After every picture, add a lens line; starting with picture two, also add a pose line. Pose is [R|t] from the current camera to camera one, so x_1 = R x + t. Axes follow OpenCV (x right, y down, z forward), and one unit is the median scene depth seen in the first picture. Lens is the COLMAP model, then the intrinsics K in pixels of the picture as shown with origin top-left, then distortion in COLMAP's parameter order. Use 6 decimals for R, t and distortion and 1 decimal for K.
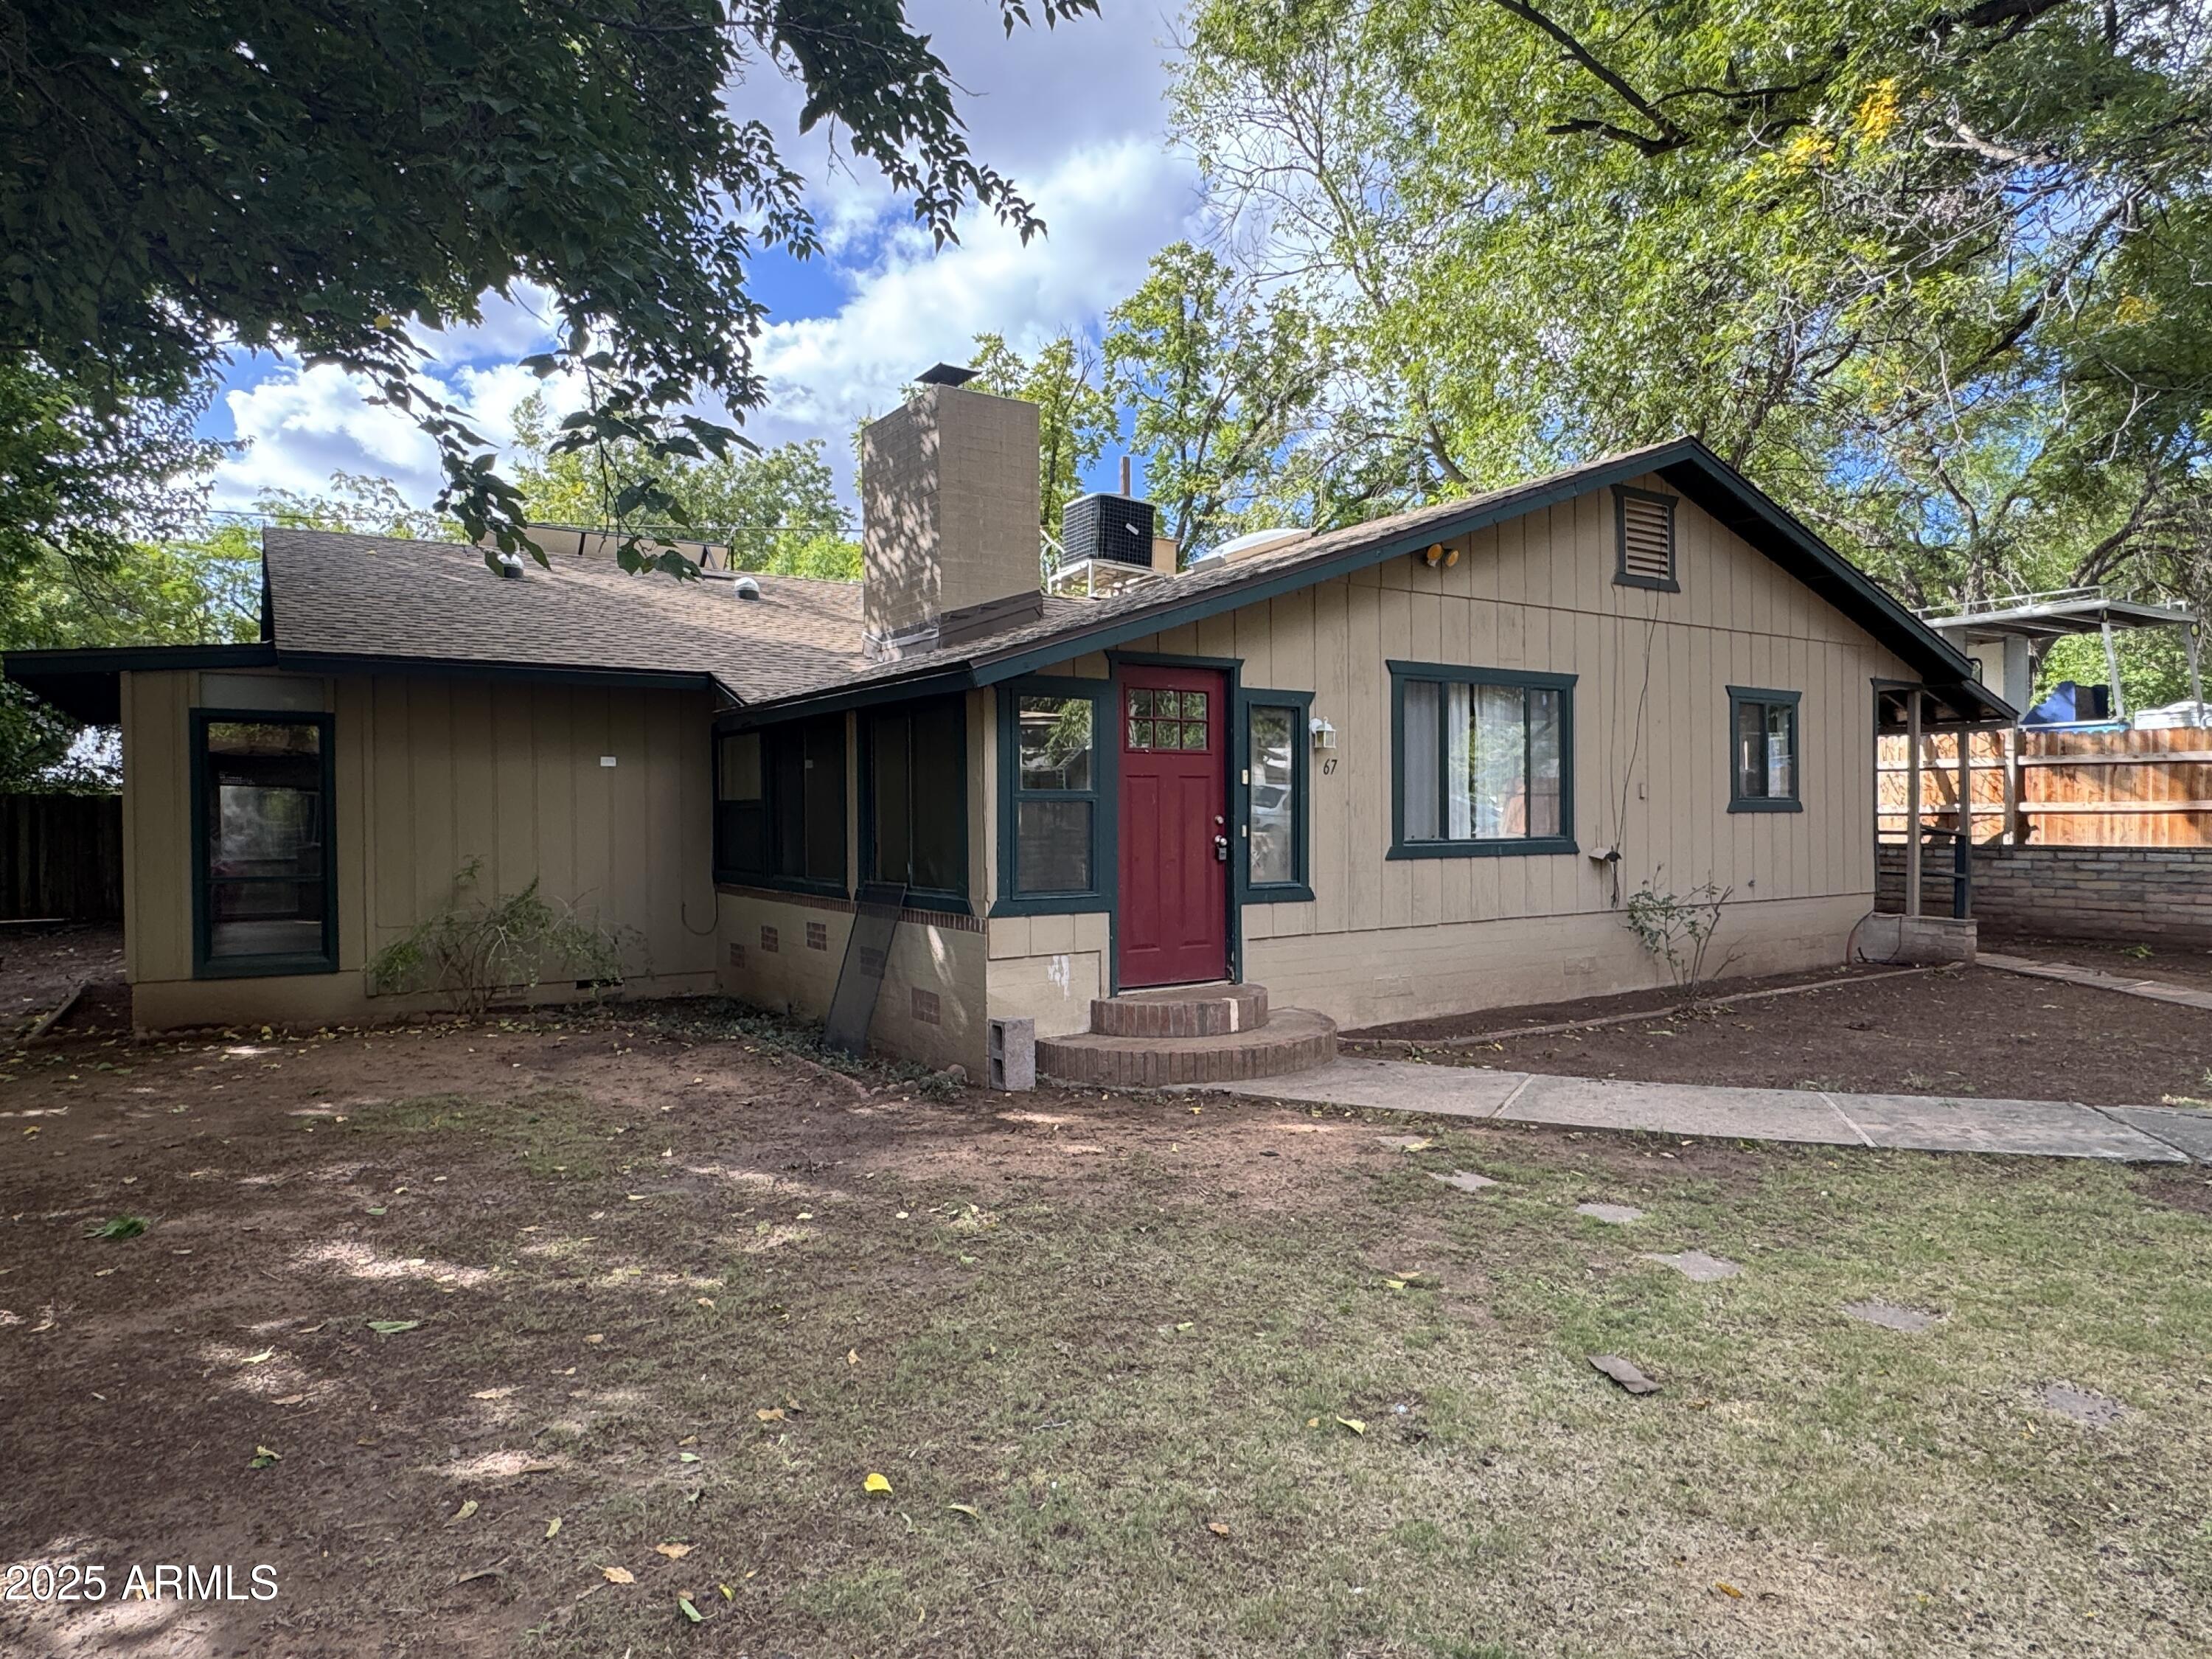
lens RADIAL K [[1347.1, 0, 1128.9], [0, 1347.1, 834.5], [0, 0, 1]] dist [0.000732, 0.000372]
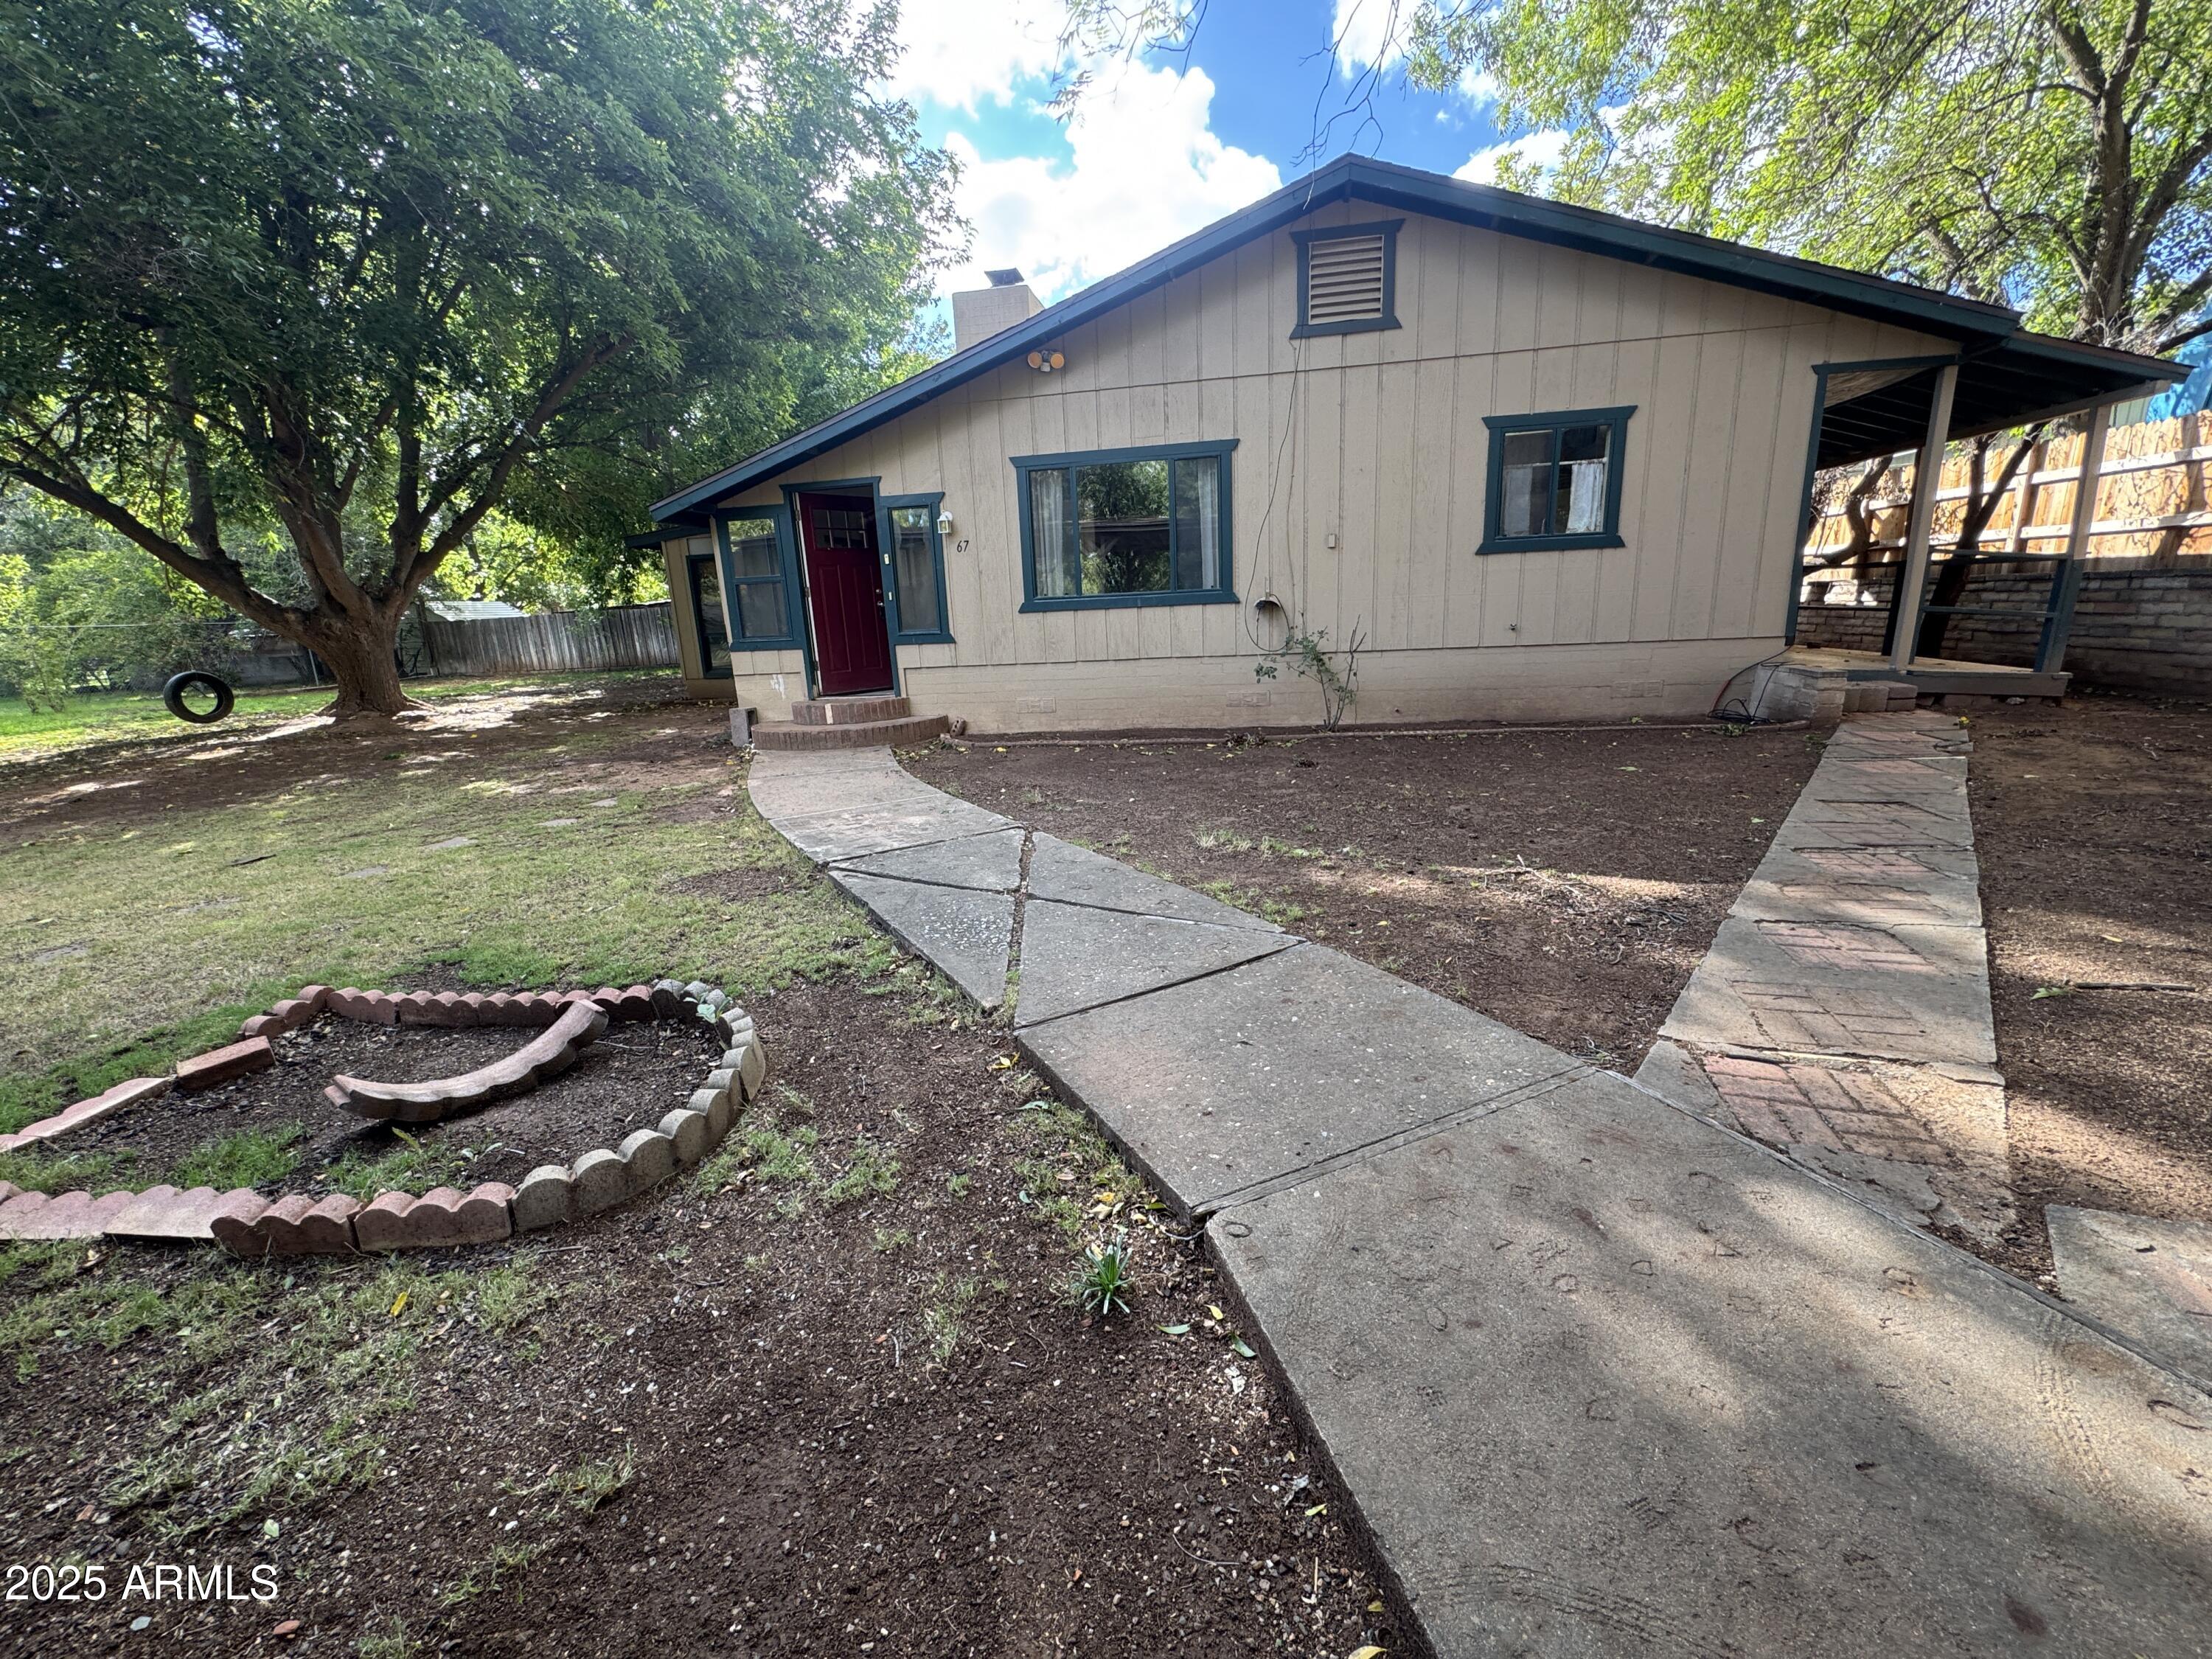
lens RADIAL K [[899.4, 0, 1106.0], [0, 899.4, 829.5], [0, 0, 1]] dist [-0.002168, 0.000218]
pose [[0.706337, 0.142914, -0.693299, 0.824673], [0.029066, 0.972727, 0.230126, 0.022519], [0.707279, -0.182698, 0.682919, 0.353292]]
